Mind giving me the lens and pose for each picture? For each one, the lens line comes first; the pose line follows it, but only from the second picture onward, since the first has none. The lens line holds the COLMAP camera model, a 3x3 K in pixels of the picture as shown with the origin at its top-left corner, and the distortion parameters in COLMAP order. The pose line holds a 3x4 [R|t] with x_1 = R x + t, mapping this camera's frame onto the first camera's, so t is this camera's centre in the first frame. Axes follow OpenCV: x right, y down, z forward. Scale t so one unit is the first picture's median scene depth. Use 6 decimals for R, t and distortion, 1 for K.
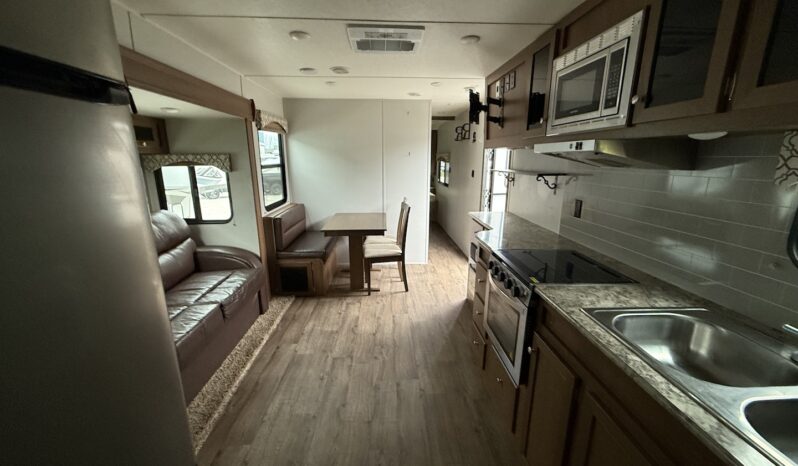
lens RADIAL K [[322.3, 0, 399.0], [0, 322.3, 233.0], [0, 0, 1]] dist [-0.000366, -0.000090]
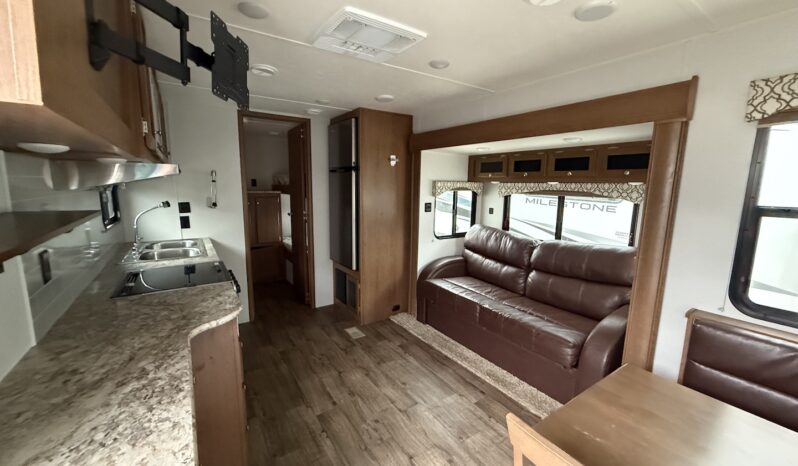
lens RADIAL K [[322.3, 0, 399.0], [0, 322.3, 233.0], [0, 0, 1]] dist [-0.000366, -0.000090]
pose [[-0.854863, 0.065427, -0.514713, 0.288987], [-0.136303, 0.928857, 0.344450, -0.376473], [0.500631, 0.364614, -0.785127, 1.587399]]
